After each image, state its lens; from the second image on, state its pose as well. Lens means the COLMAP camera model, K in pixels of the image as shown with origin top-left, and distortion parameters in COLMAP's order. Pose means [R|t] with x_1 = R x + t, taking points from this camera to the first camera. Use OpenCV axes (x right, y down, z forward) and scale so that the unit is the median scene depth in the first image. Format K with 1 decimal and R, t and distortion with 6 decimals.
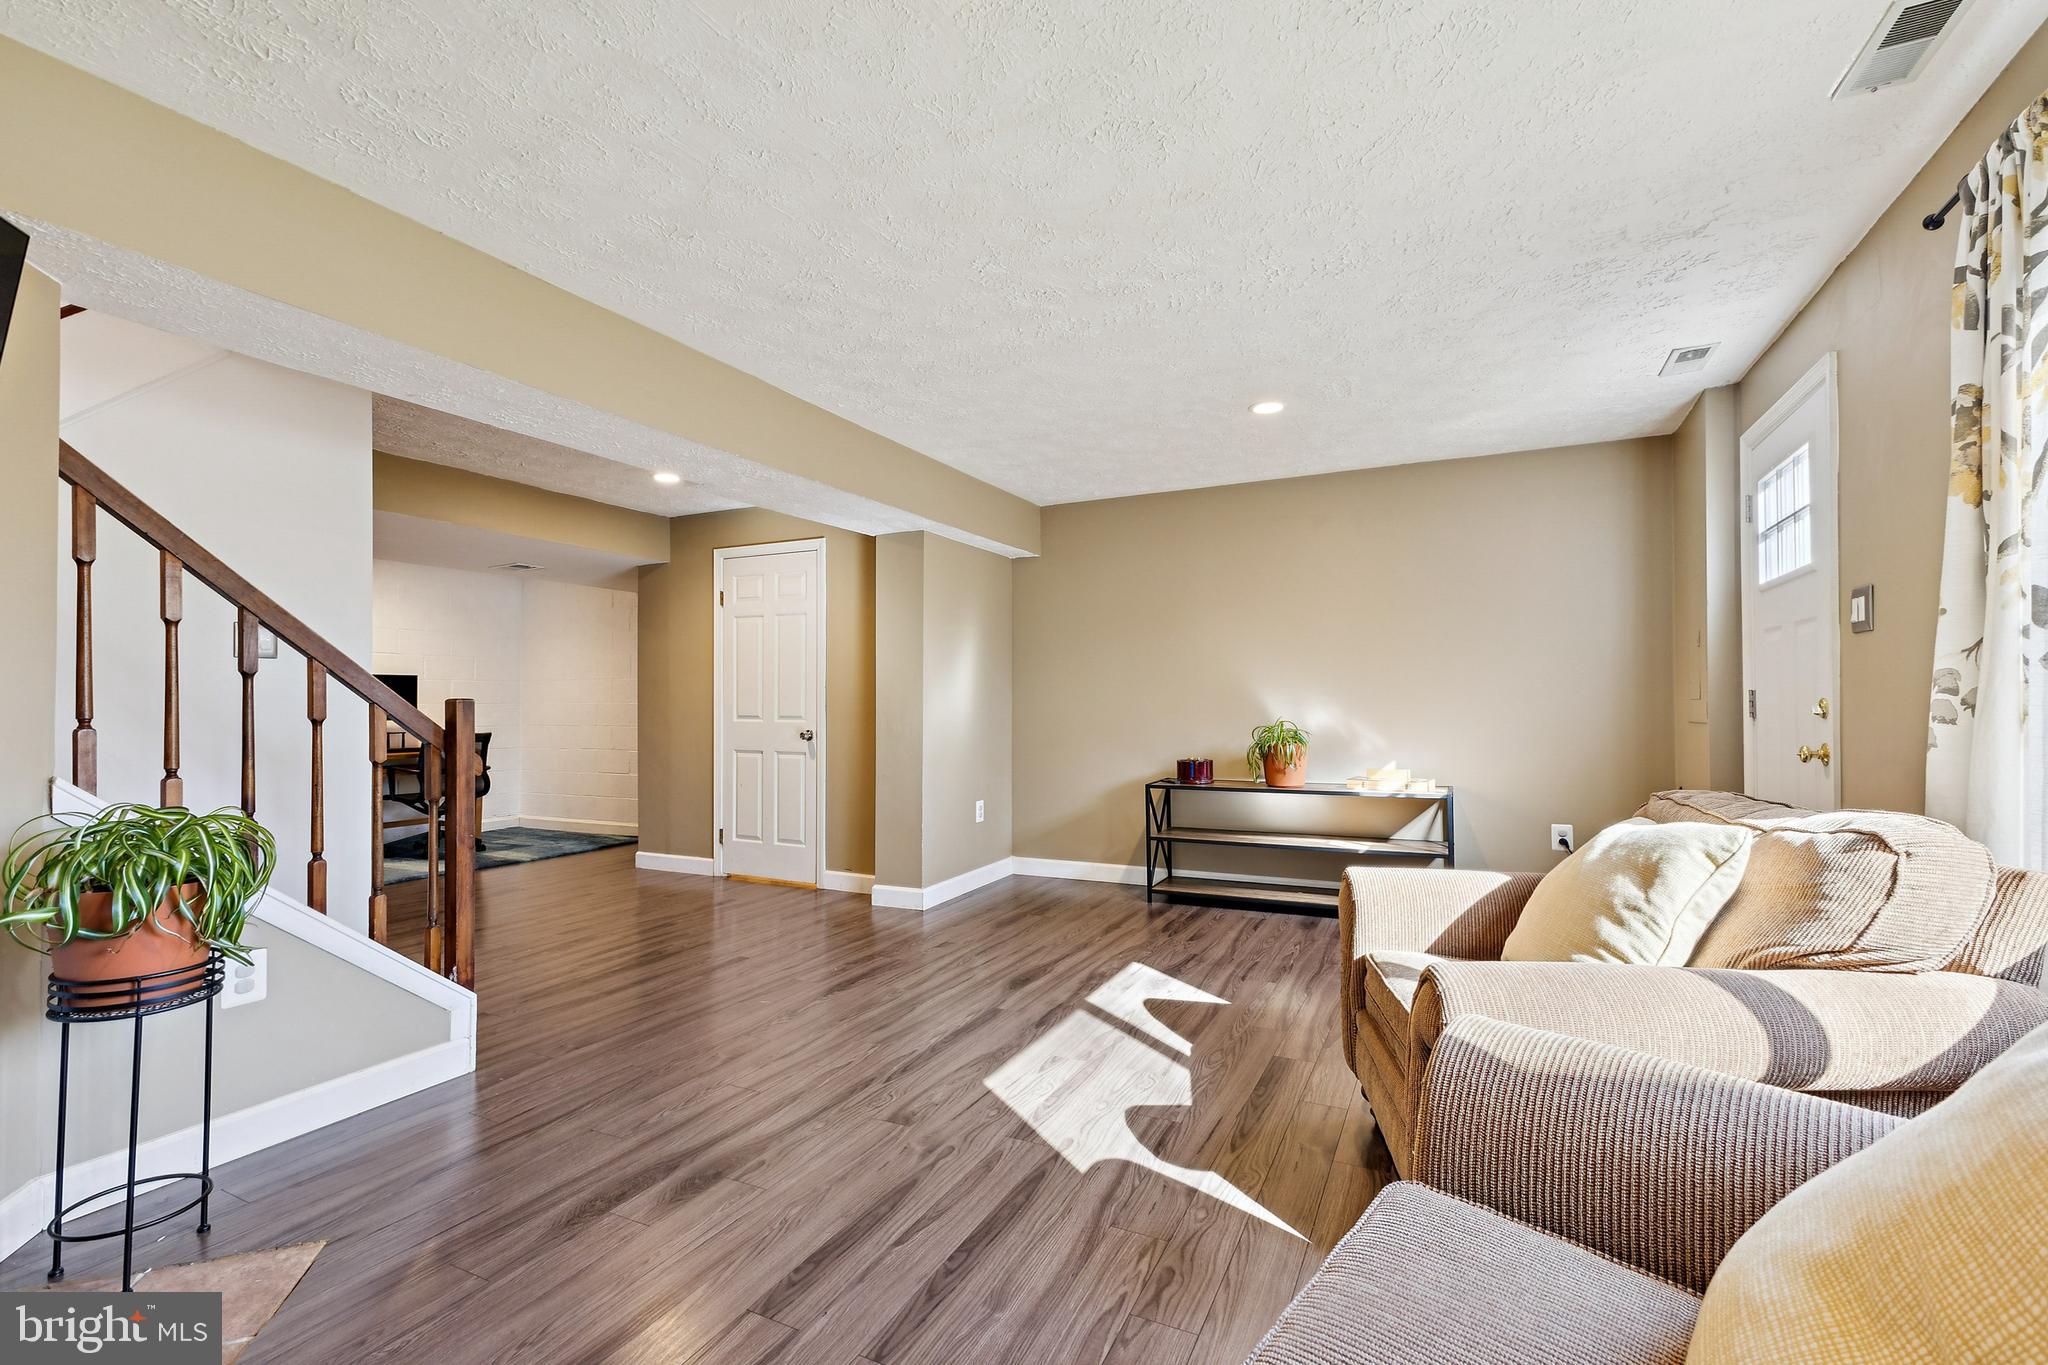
lens RADIAL K [[892.8, 0, 1020.8], [0, 892.8, 686.1], [0, 0, 1]] dist [0.010972, -0.002281]
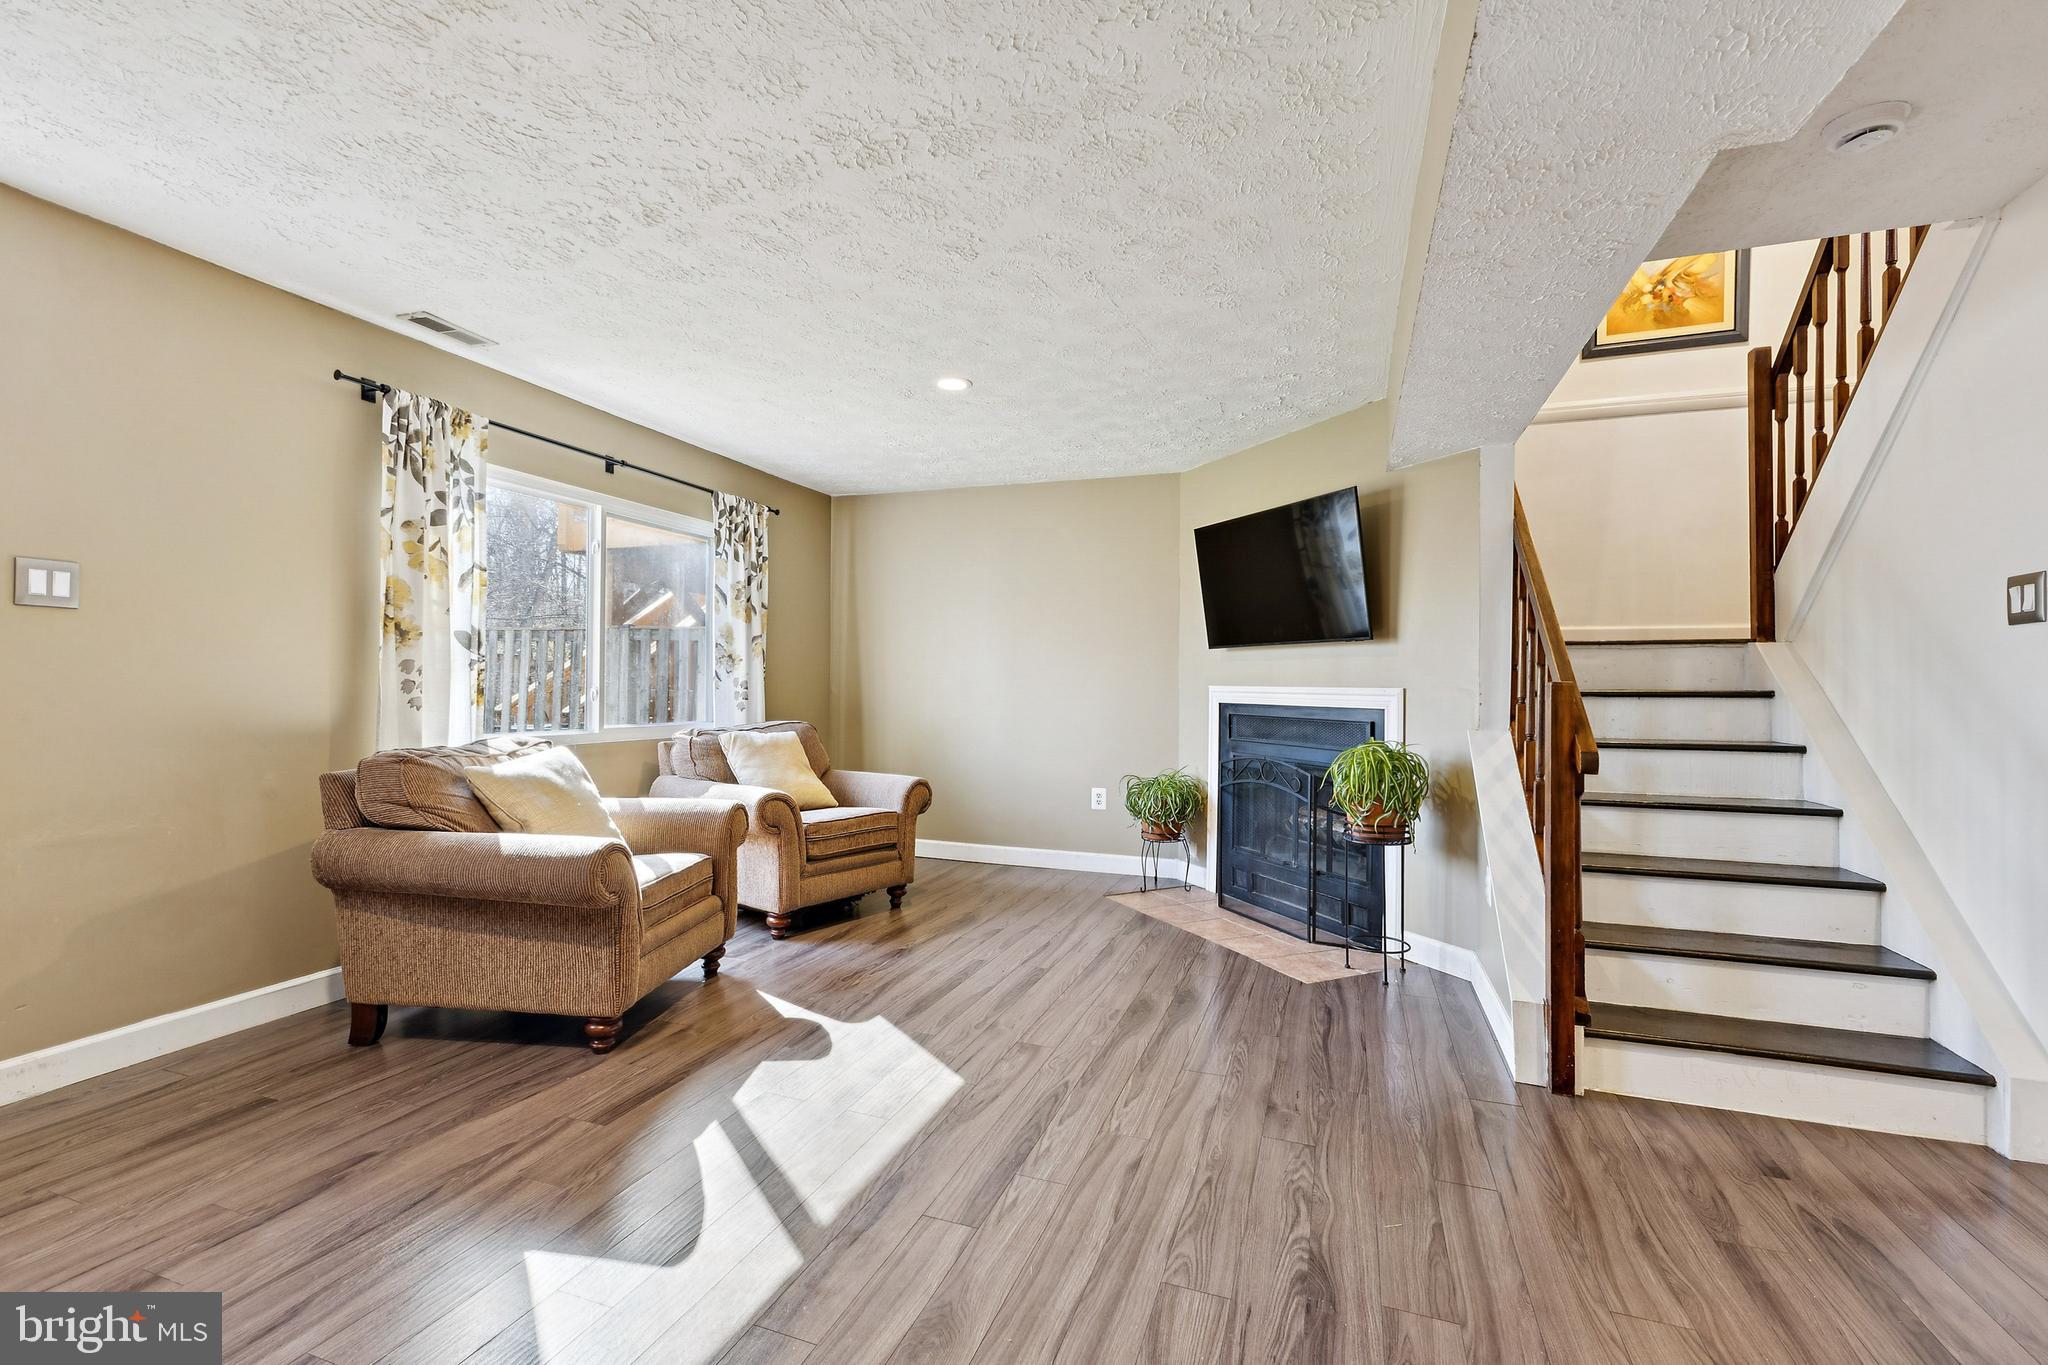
lens RADIAL K [[892.8, 0, 1026.5], [0, 892.8, 679.5], [0, 0, 1]] dist [0.010972, -0.002281]
pose [[-0.992318, -0.005386, -0.123595, 0.011090], [-0.001885, 0.999594, -0.028429, 0.036502], [0.123698, -0.027978, -0.991925, 1.778855]]
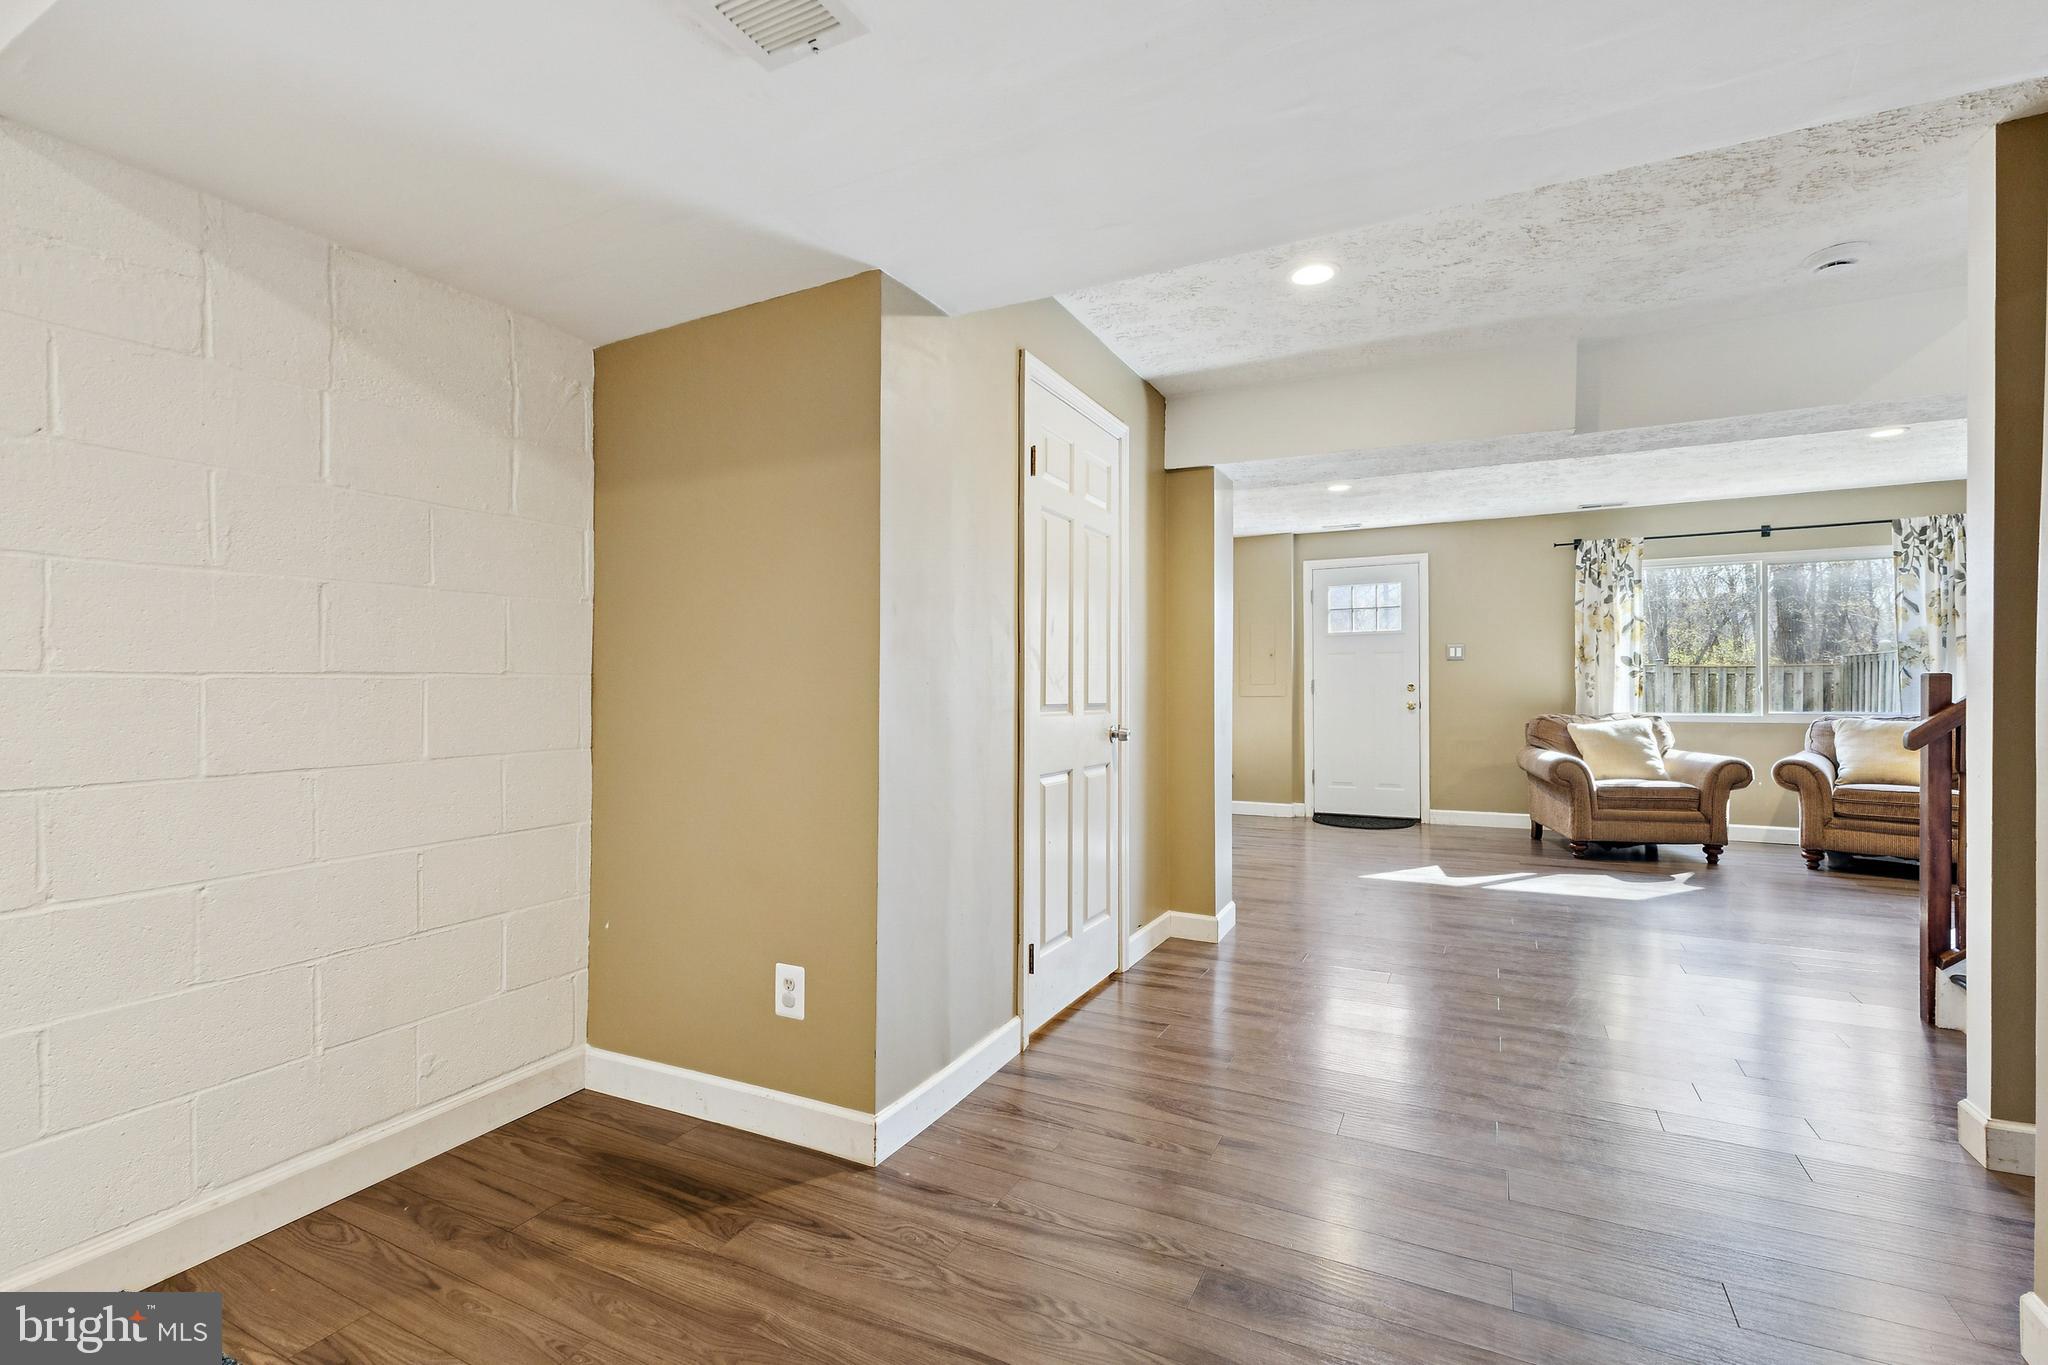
lens RADIAL K [[892.8, 0, 1050.5], [0, 892.8, 692.7], [0, 0, 1]] dist [0.010972, -0.002281]
pose [[-0.006774, 0.003579, 0.999971, -1.589378], [-0.015435, 0.999874, -0.003683, 0.060598], [-0.999858, -0.015459, -0.006718, 1.951173]]
